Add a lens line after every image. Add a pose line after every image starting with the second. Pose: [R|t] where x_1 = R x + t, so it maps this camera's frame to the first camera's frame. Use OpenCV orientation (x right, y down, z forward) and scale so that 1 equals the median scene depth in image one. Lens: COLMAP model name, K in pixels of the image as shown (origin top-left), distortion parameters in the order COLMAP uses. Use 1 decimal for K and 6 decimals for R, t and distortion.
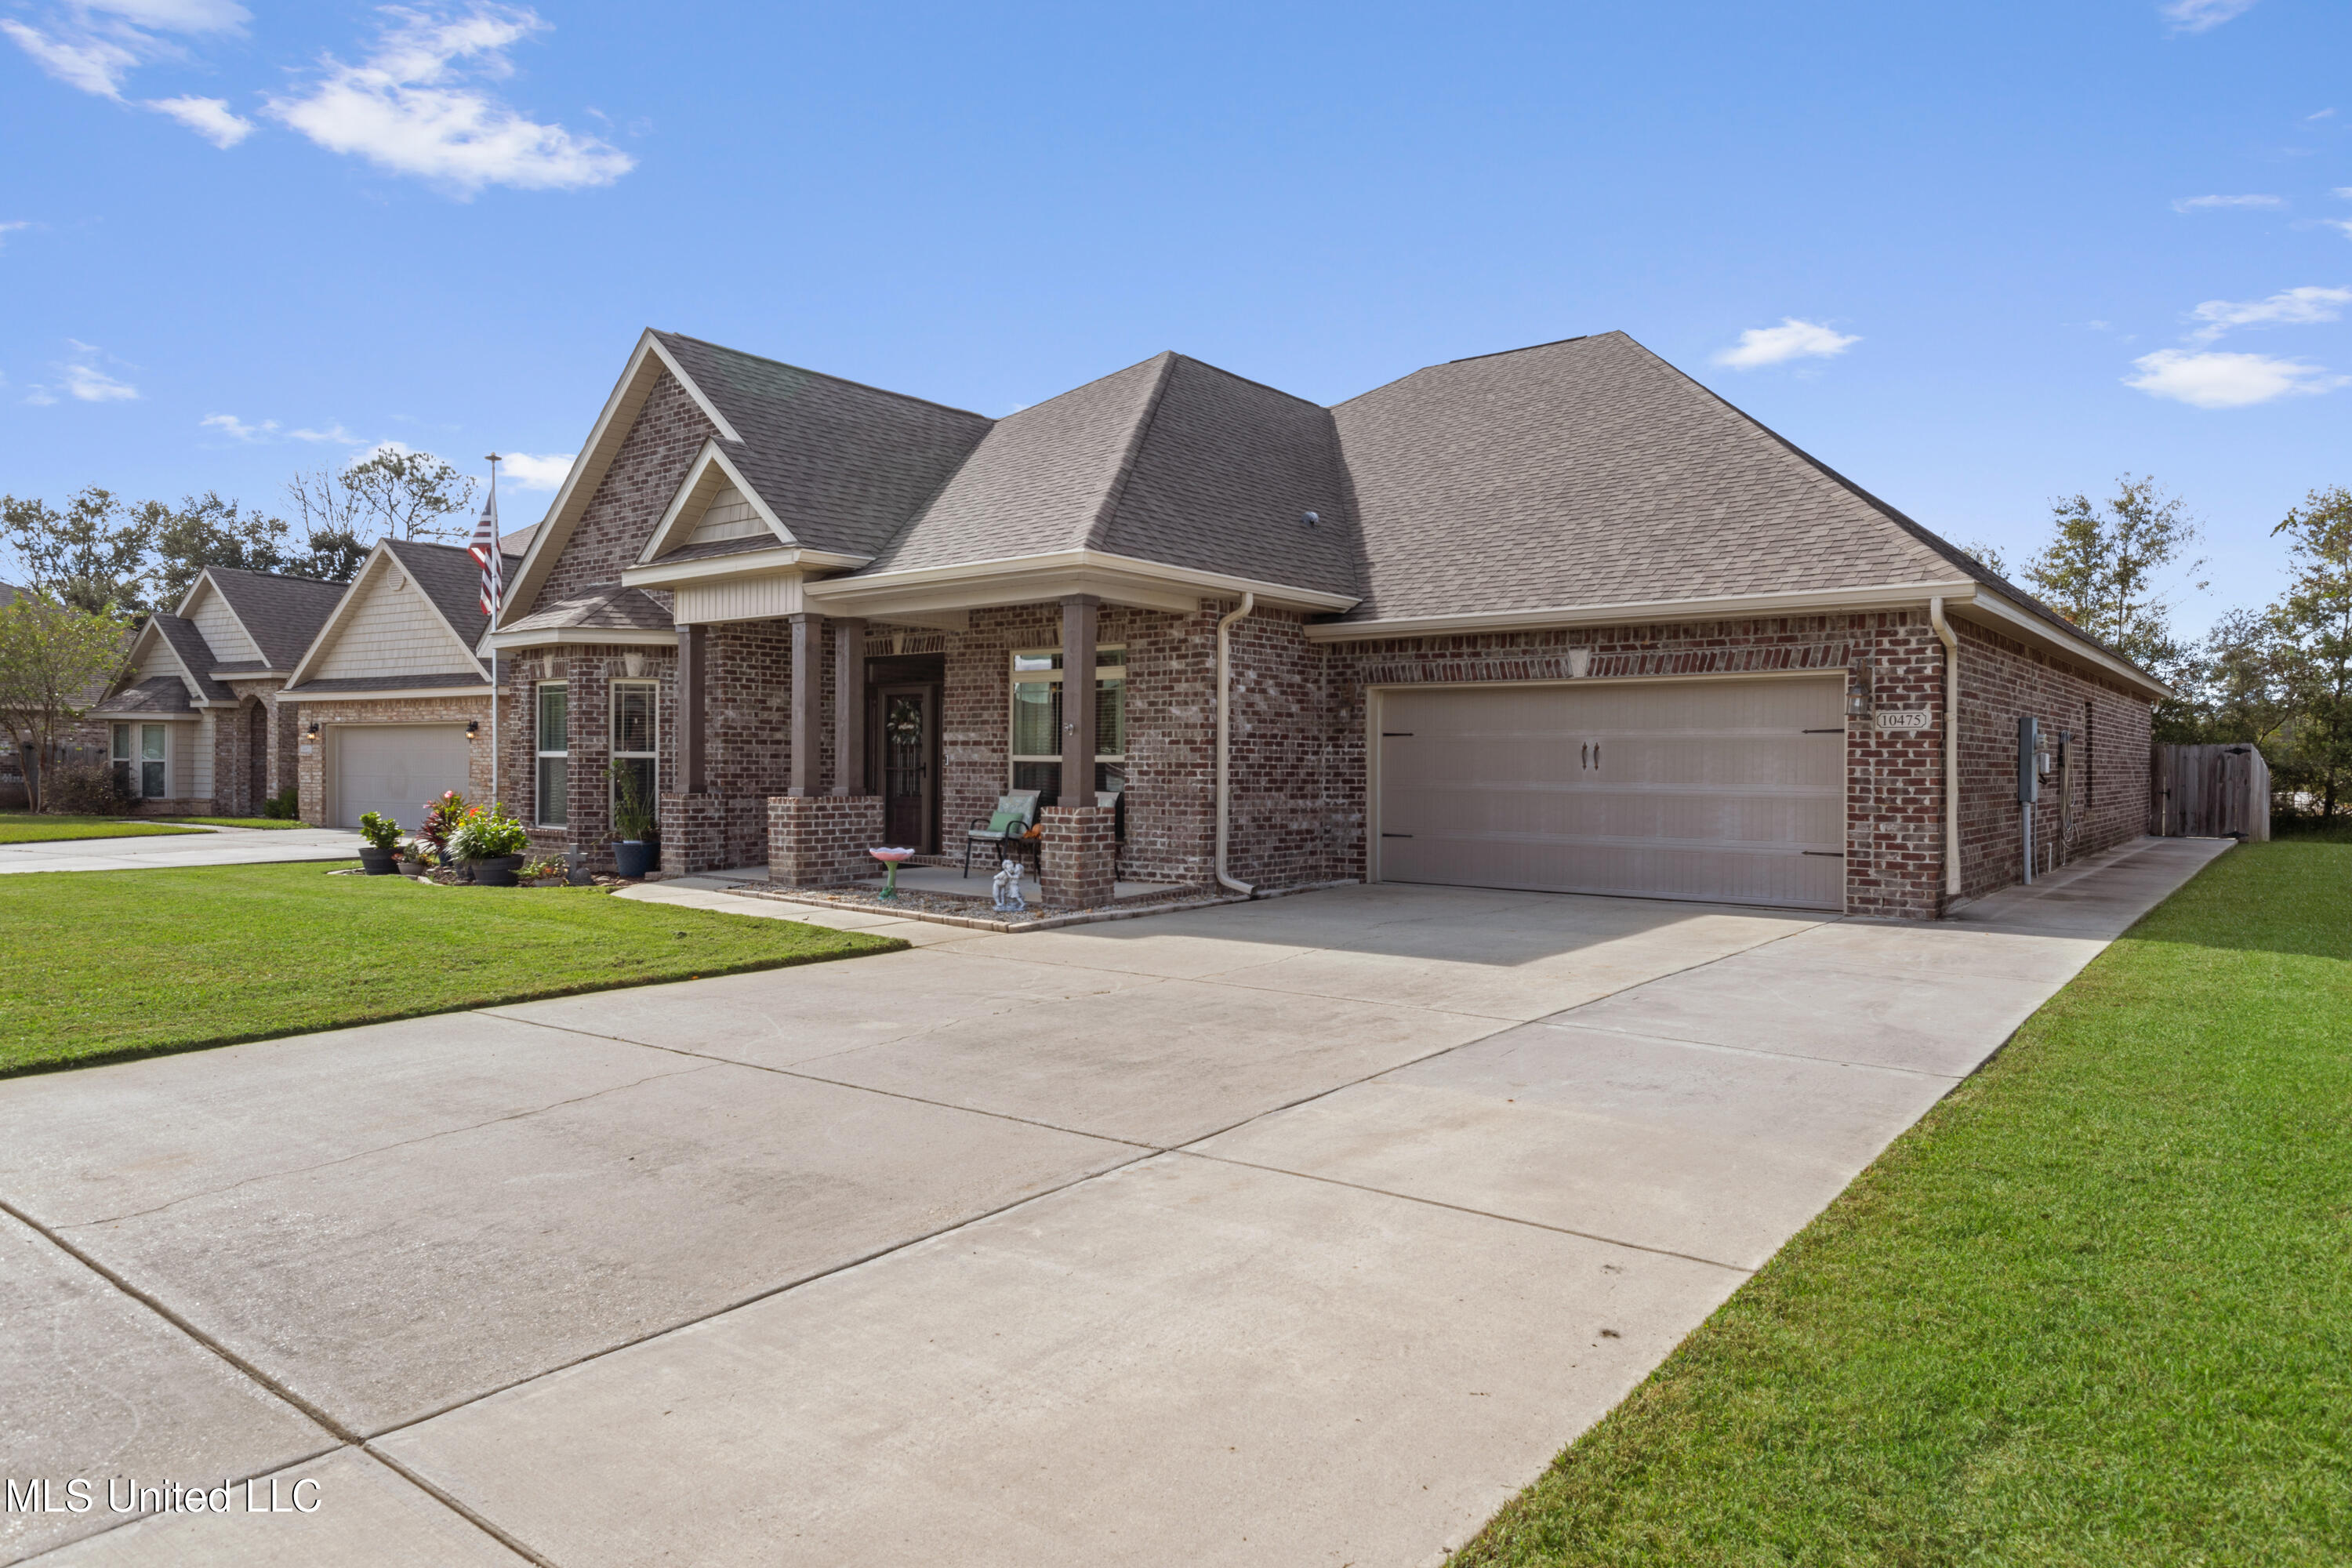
lens RADIAL K [[1426.5, 0, 1166.4], [0, 1426.5, 778.0], [0, 0, 1]] dist [0.007737, 0.002769]
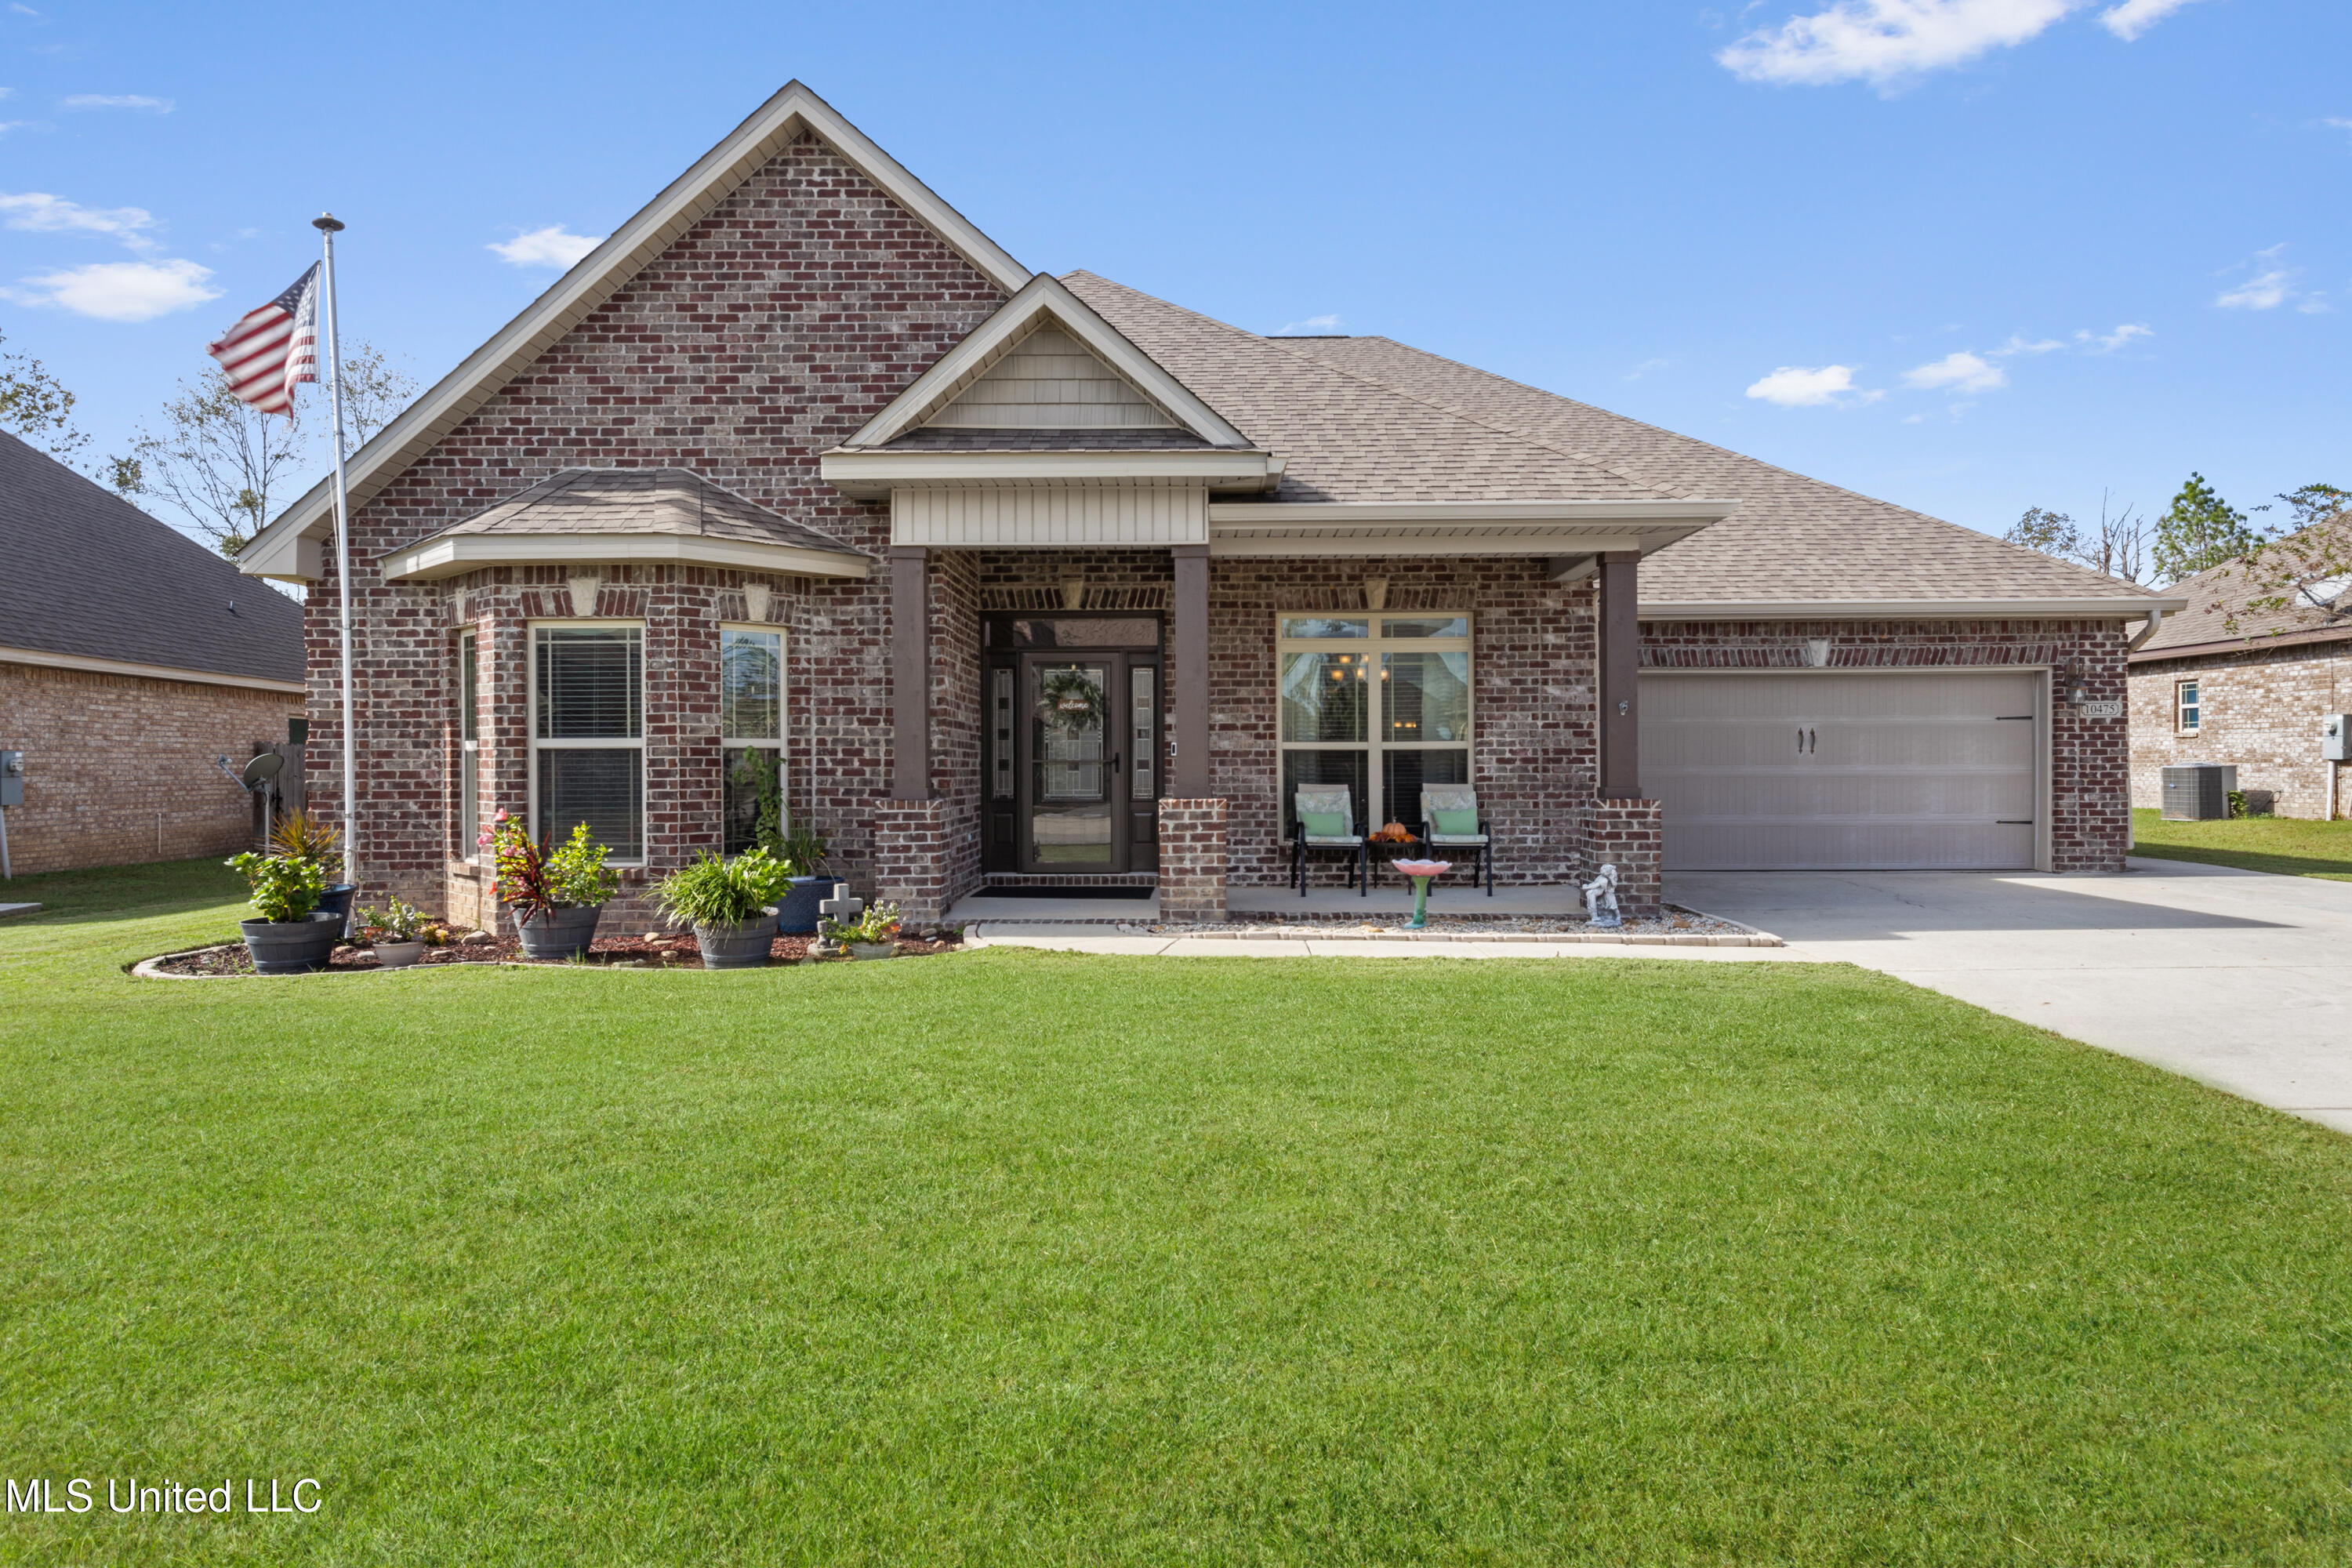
lens RADIAL K [[1426.5, 0, 1173.9], [0, 1426.5, 776.2], [0, 0, 1]] dist [0.007737, 0.002769]
pose [[0.785378, -0.016213, 0.618804, -0.738533], [0.016124, 0.999854, 0.005732, -0.002576], [-0.618807, 0.005475, 0.785524, 0.453134]]
